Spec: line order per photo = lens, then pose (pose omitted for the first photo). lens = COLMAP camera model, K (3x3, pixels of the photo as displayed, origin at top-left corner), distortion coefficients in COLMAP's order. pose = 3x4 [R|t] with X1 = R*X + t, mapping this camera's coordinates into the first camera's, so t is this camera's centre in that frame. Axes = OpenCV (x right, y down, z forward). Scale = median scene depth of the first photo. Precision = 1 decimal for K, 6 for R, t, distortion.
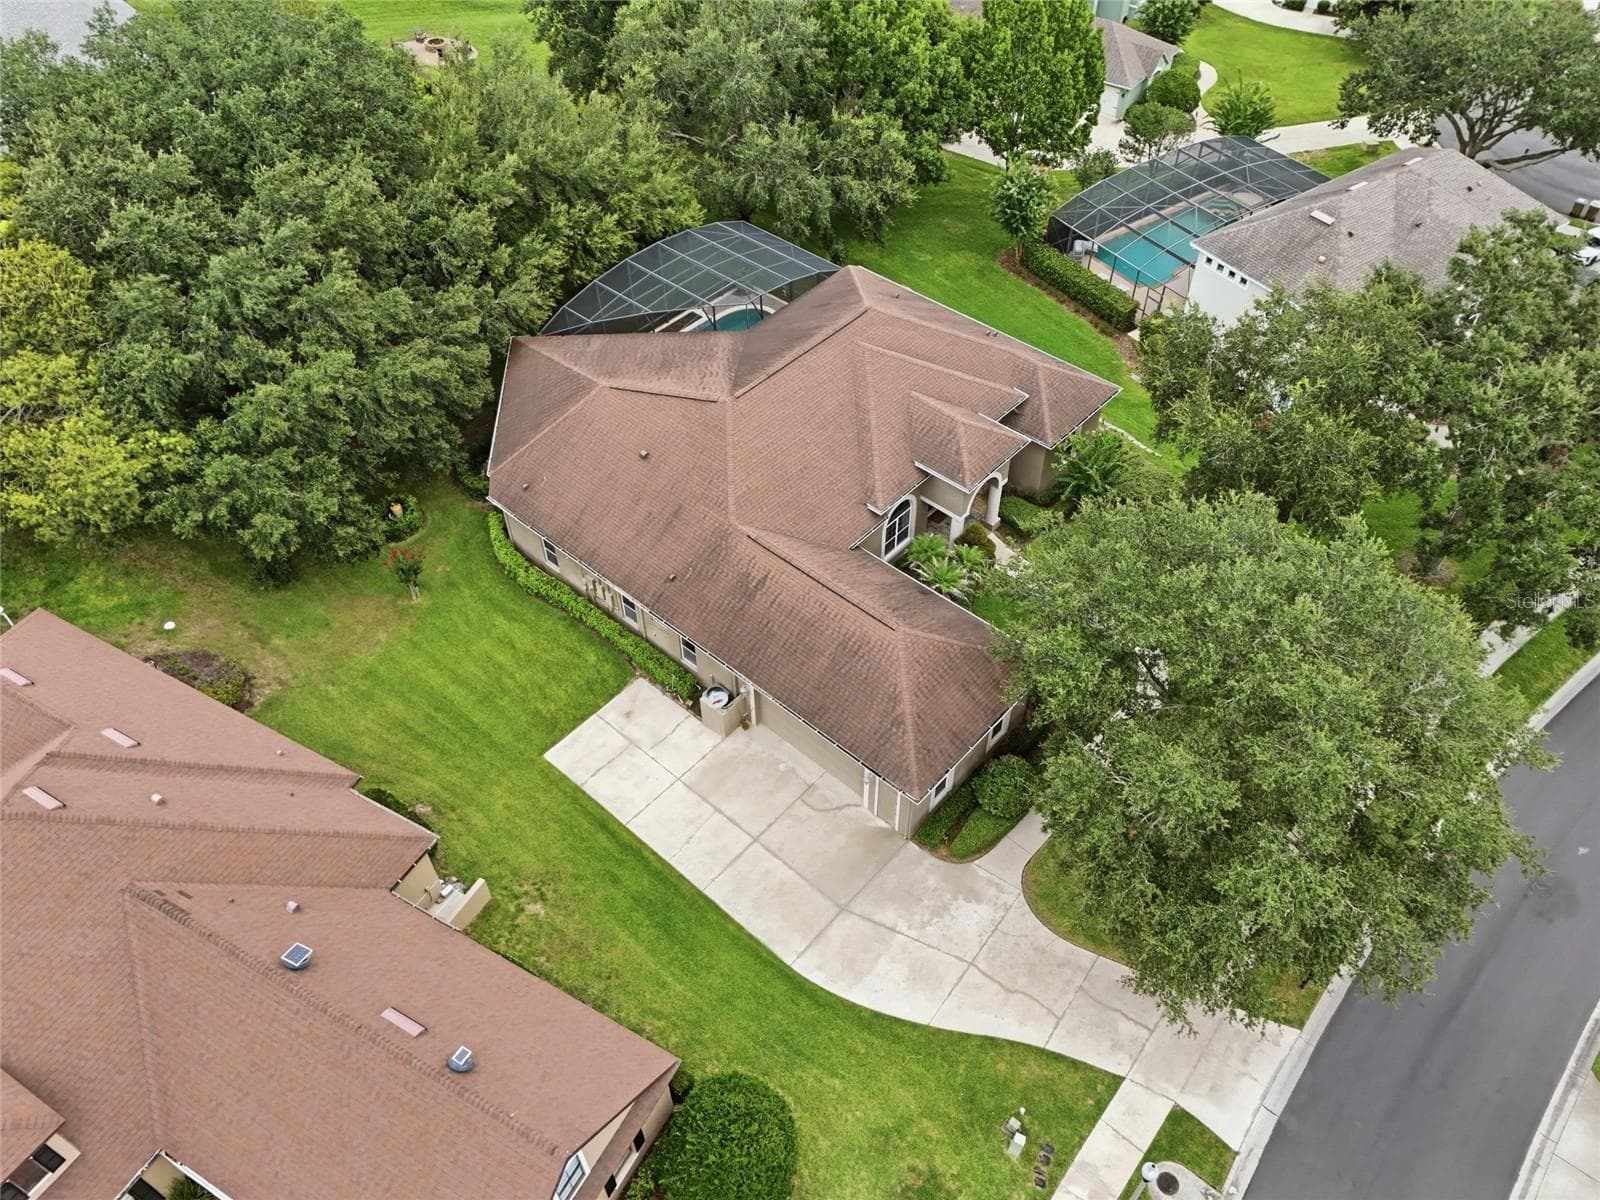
lens RADIAL K [[1194.6, 0, 797.7], [0, 1194.6, 599.4], [0, 0, 1]] dist [0.037046, -0.026296]
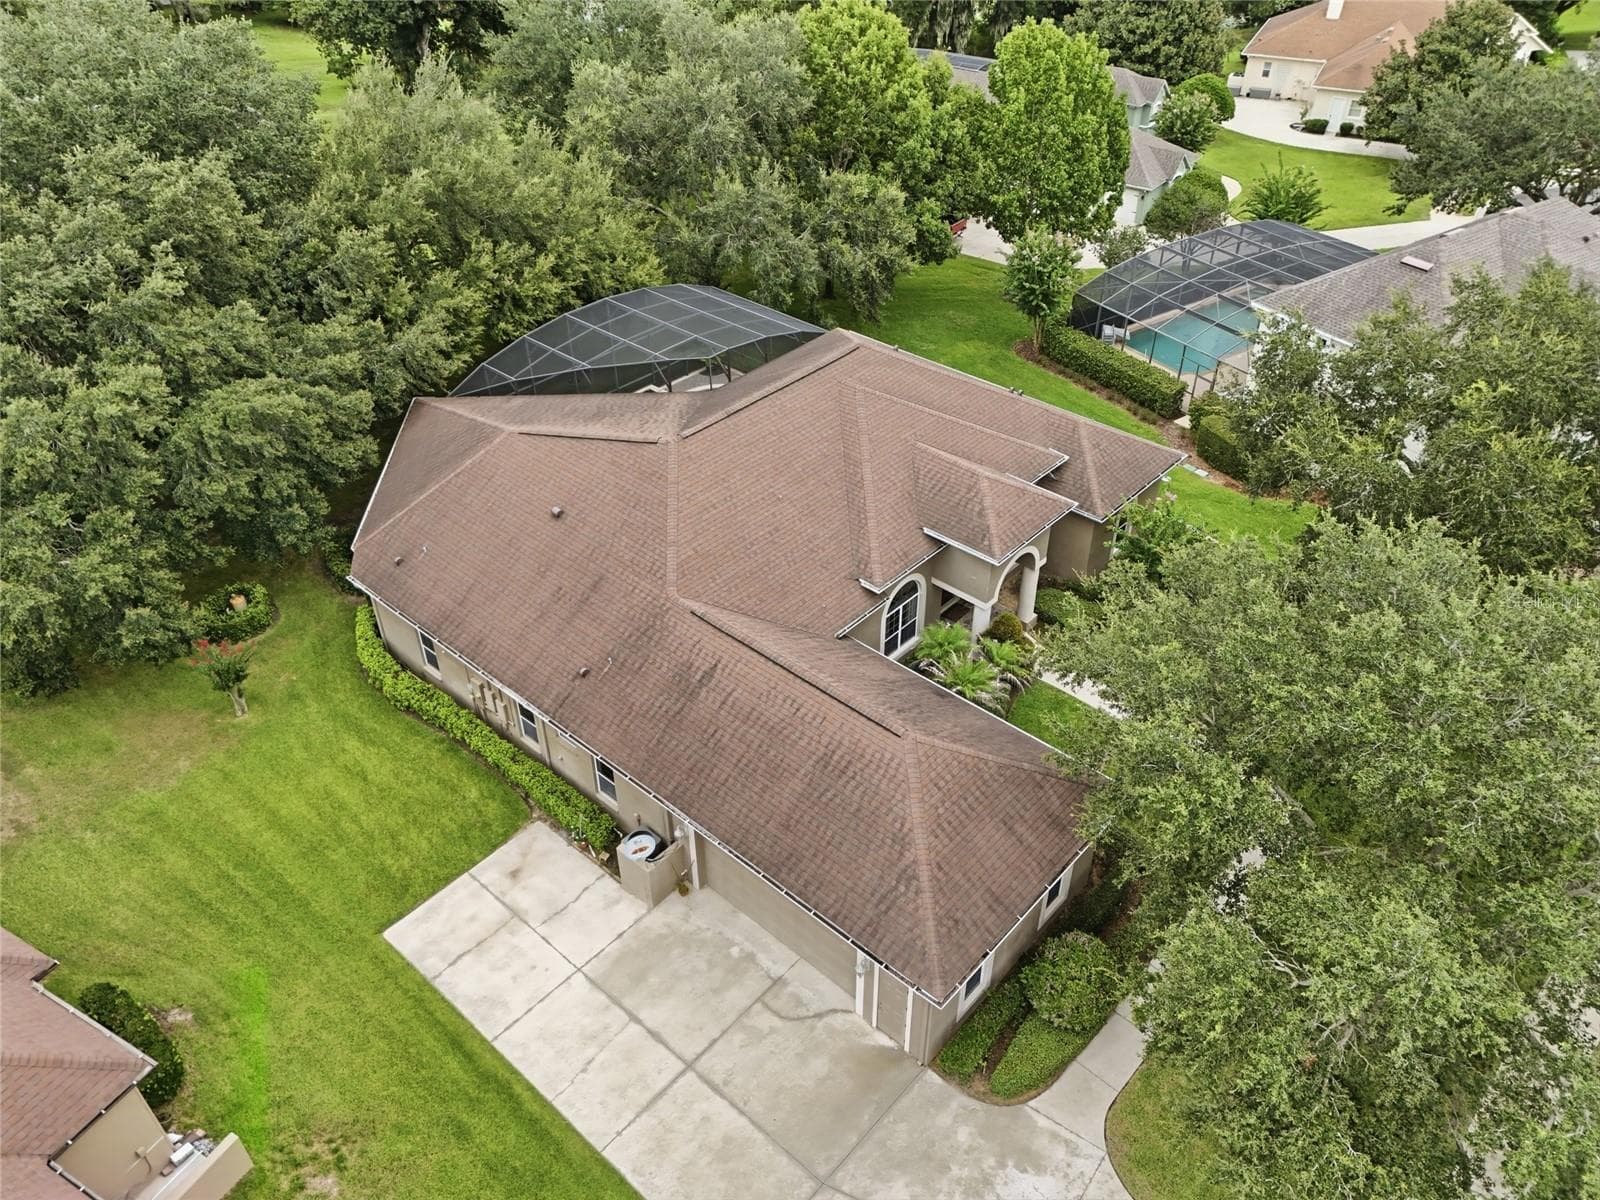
lens RADIAL K [[1194.6, 0, 807.2], [0, 1194.6, 600.0], [0, 0, 1]] dist [0.037046, -0.026296]
pose [[0.999940, 0.005446, 0.009550, 0.018326], [-0.003815, 0.986604, -0.163088, 0.050305], [-0.010311, 0.163041, 0.986565, 0.275244]]
